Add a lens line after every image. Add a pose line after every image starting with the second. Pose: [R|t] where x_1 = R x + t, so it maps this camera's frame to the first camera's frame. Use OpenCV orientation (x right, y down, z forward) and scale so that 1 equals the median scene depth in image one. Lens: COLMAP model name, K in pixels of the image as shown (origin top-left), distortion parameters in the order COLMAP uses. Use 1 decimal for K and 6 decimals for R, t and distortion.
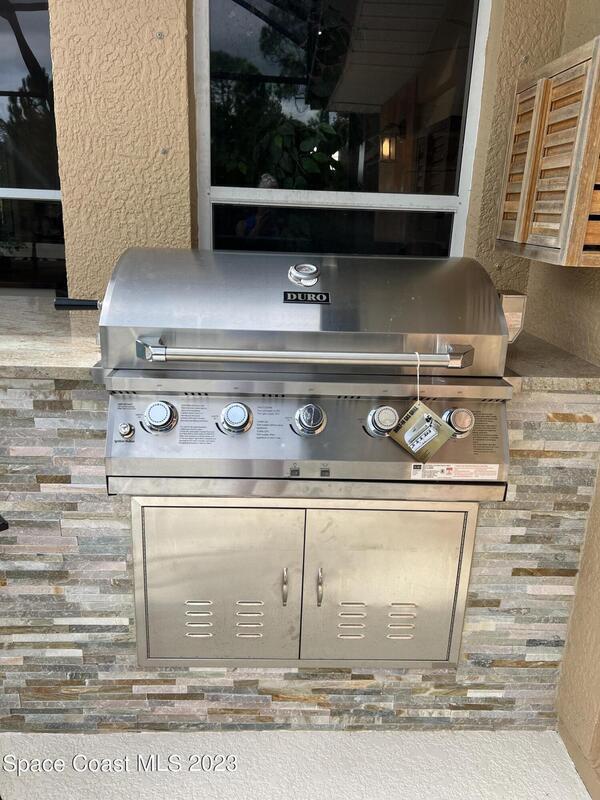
lens RADIAL K [[607.3, 0, 300.1], [0, 607.3, 399.9], [0, 0, 1]] dist [0.044724, -0.053671]
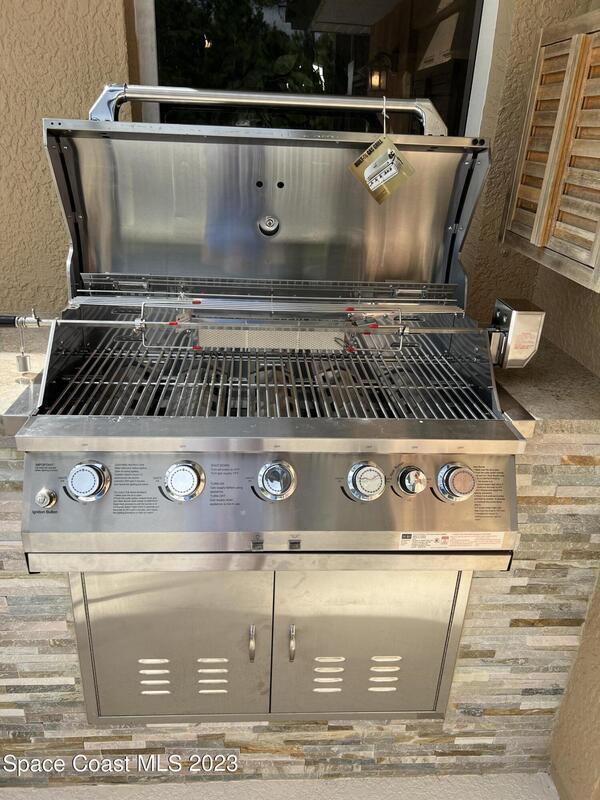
lens RADIAL K [[607.3, 0, 299.1], [0, 607.3, 405.3], [0, 0, 1]] dist [0.044724, -0.053671]
pose [[0.999782, -0.002936, 0.020669, 0.024653], [0.000372, 0.992414, 0.122942, -0.135894], [-0.020873, -0.122908, 0.992199, 0.166745]]
